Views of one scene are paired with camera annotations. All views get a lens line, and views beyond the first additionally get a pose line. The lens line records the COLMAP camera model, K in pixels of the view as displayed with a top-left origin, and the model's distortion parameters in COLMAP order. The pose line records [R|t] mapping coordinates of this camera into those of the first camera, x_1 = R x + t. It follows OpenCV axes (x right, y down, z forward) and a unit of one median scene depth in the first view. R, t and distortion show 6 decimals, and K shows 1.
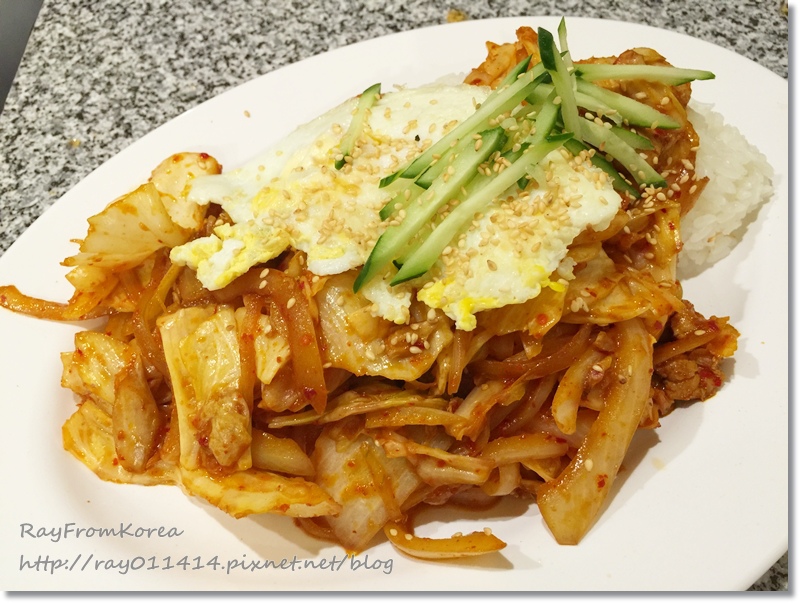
lens RADIAL K [[671.9, 0, 393.8], [0, 671.9, 297.4], [0, 0, 1]] dist [0.084691, -0.143006]
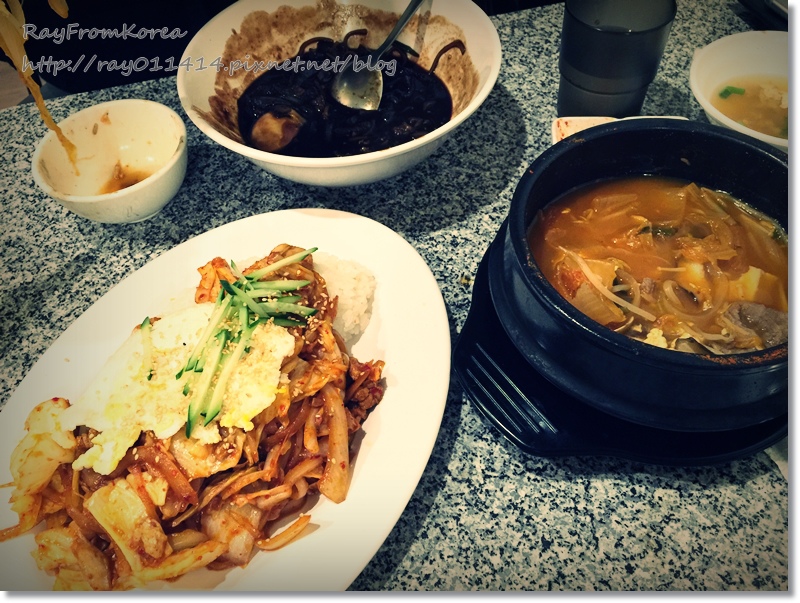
lens RADIAL K [[671.9, 0, 393.8], [0, 671.9, 297.4], [0, 0, 1]] dist [0.084691, -0.143006]
pose [[0.864009, -0.399460, 0.306464, 0.015396], [0.422892, 0.906111, -0.011186, -0.095478], [-0.273222, 0.139266, 0.951817, -0.989874]]
